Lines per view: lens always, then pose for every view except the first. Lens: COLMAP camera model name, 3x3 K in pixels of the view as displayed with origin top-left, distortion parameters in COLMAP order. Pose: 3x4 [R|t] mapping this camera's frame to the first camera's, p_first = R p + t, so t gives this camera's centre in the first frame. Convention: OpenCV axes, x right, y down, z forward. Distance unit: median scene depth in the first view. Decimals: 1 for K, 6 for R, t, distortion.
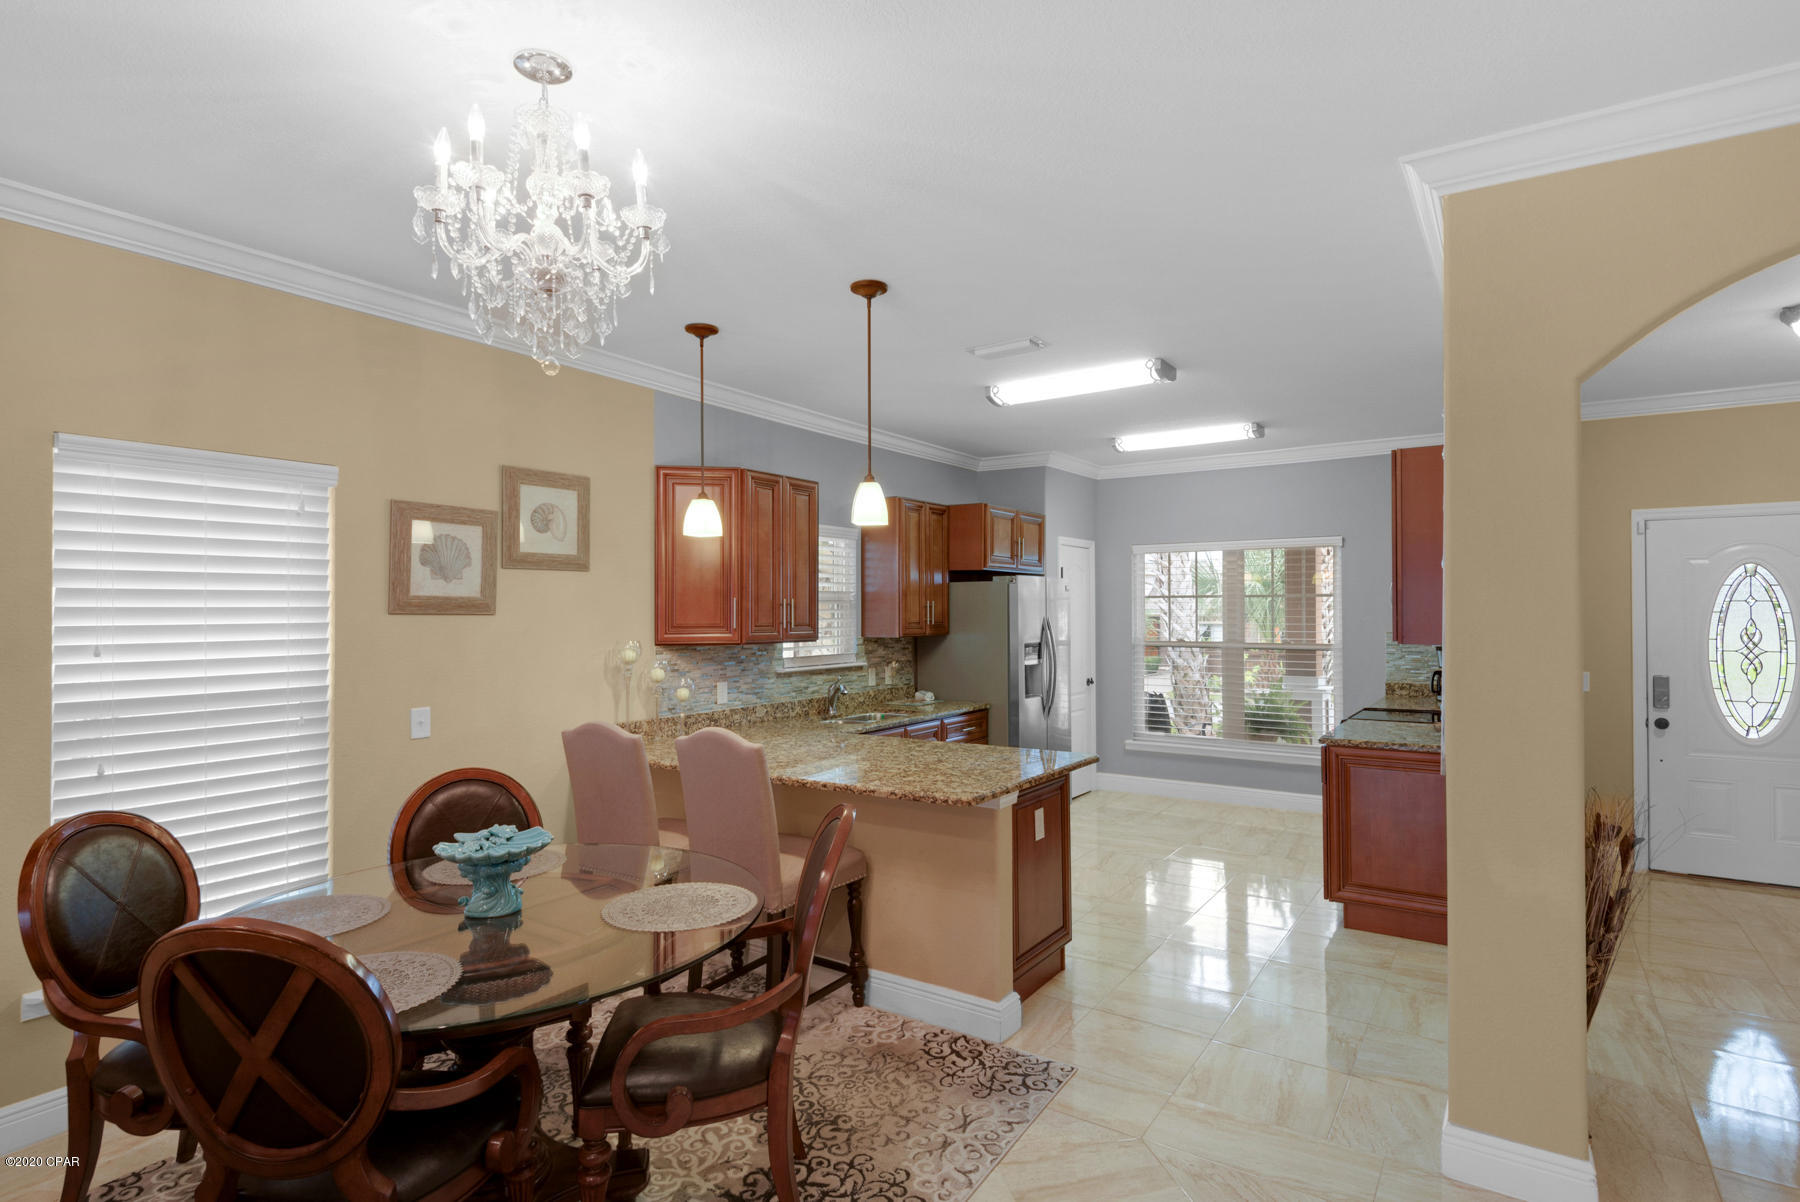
lens RADIAL K [[906.0, 0, 903.9], [0, 906.0, 599.1], [0, 0, 1]] dist [0.004370, -0.012011]
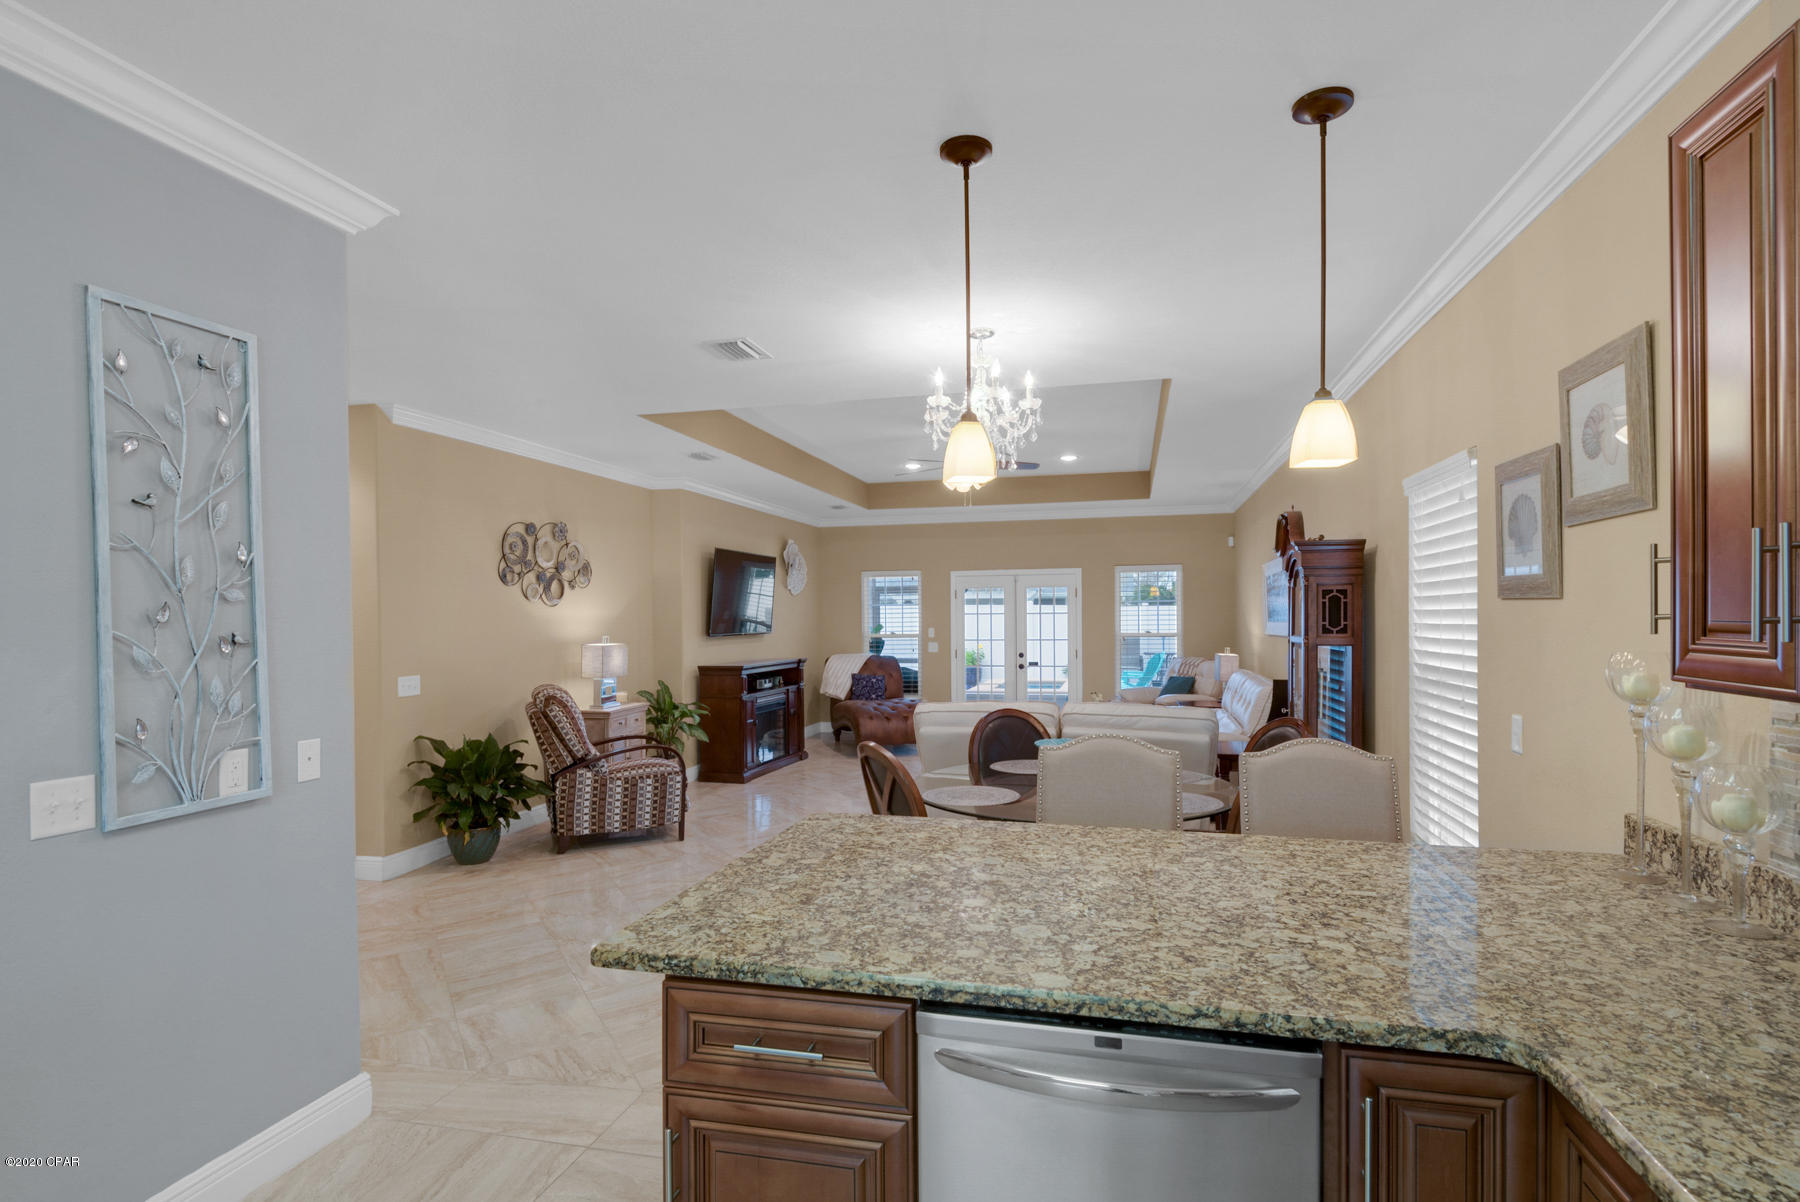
lens RADIAL K [[883.1, 0, 926.4], [0, 883.1, 620.9], [0, 0, 1]] dist [0.003274, -0.010445]
pose [[-0.932250, 0.014185, -0.361537, 0.158185], [0.016554, 0.999857, -0.003456, 0.020204], [0.361436, -0.009207, -0.932351, 1.030996]]
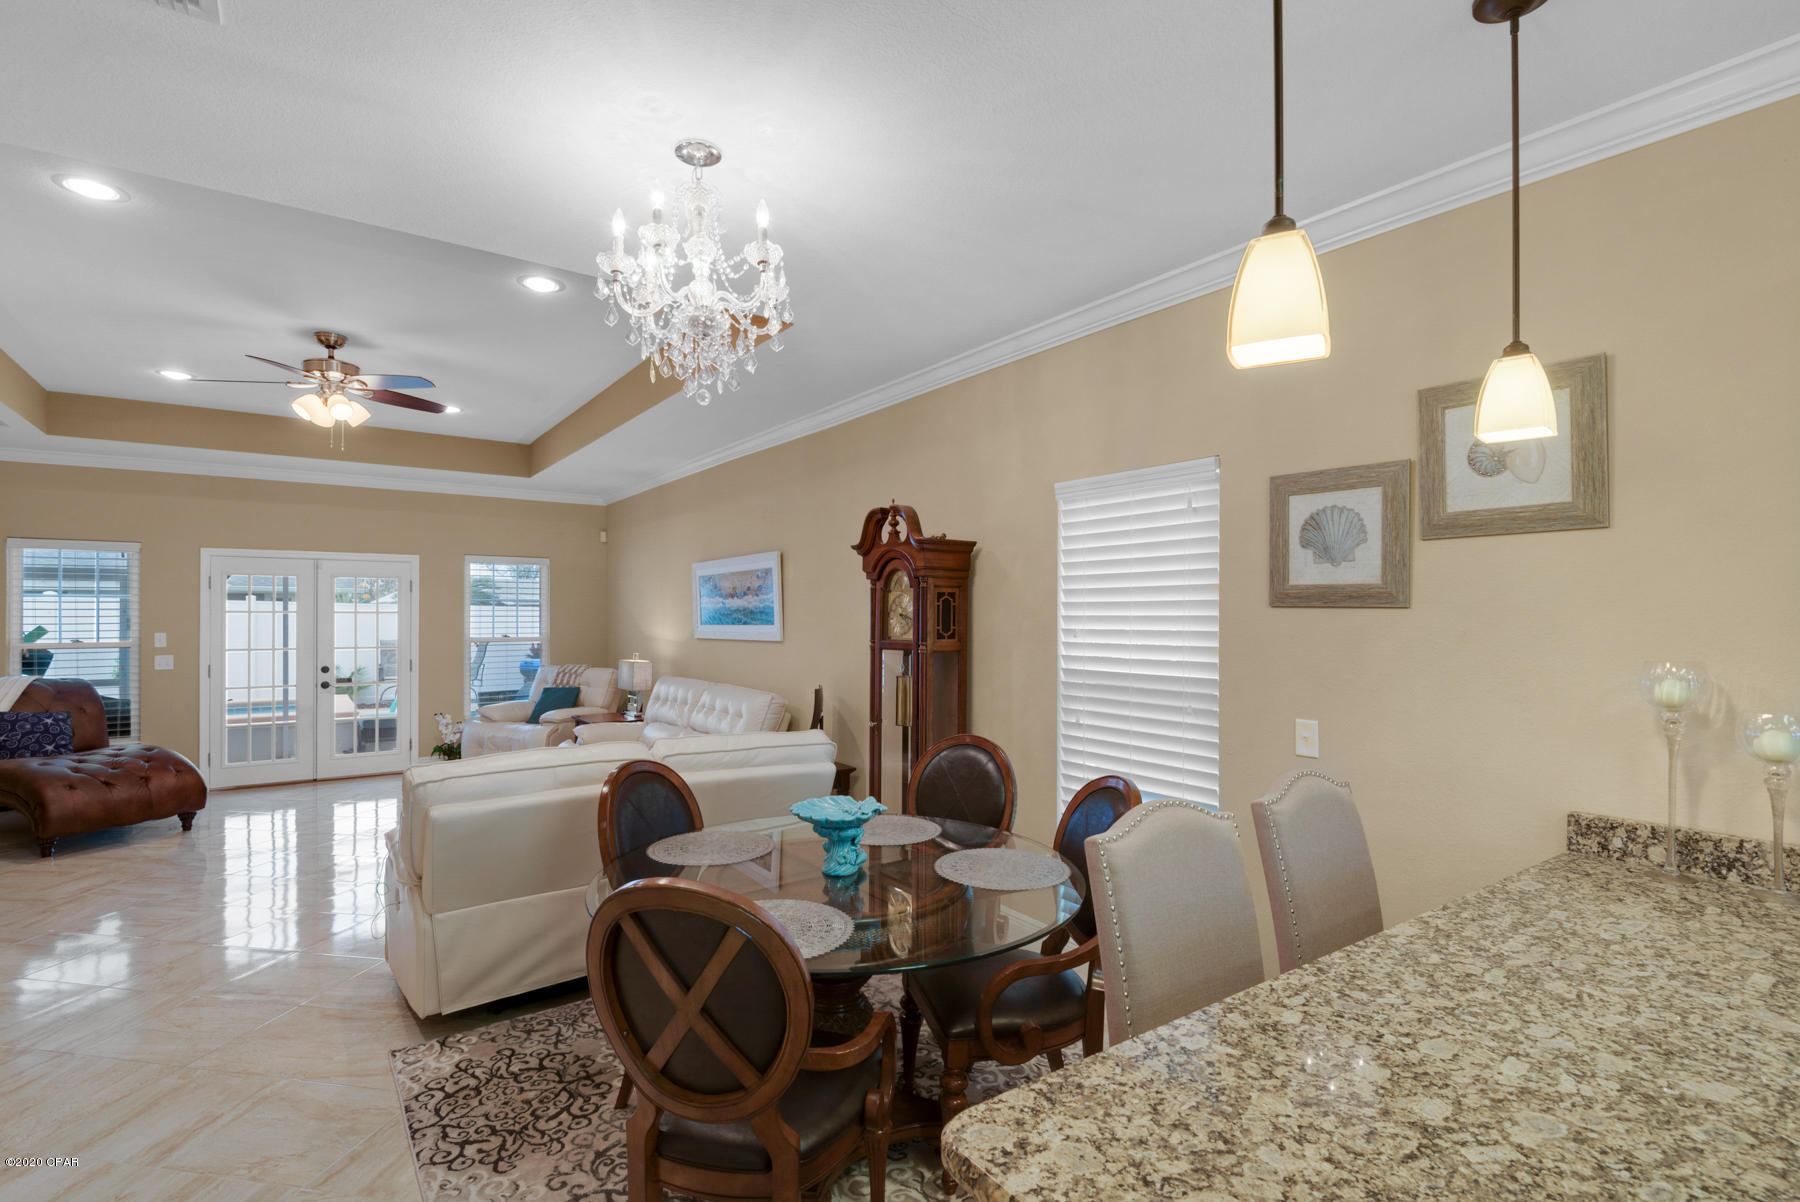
lens RADIAL K [[843.3, 0, 896.8], [0, 843.3, 606.3], [0, 0, 1]] dist [0.001974, -0.007288]
pose [[-0.350050, -0.003437, -0.936725, 0.212850], [0.011231, 0.999906, -0.007866, 0.011895], [0.936664, -0.013274, -0.349978, 0.615134]]
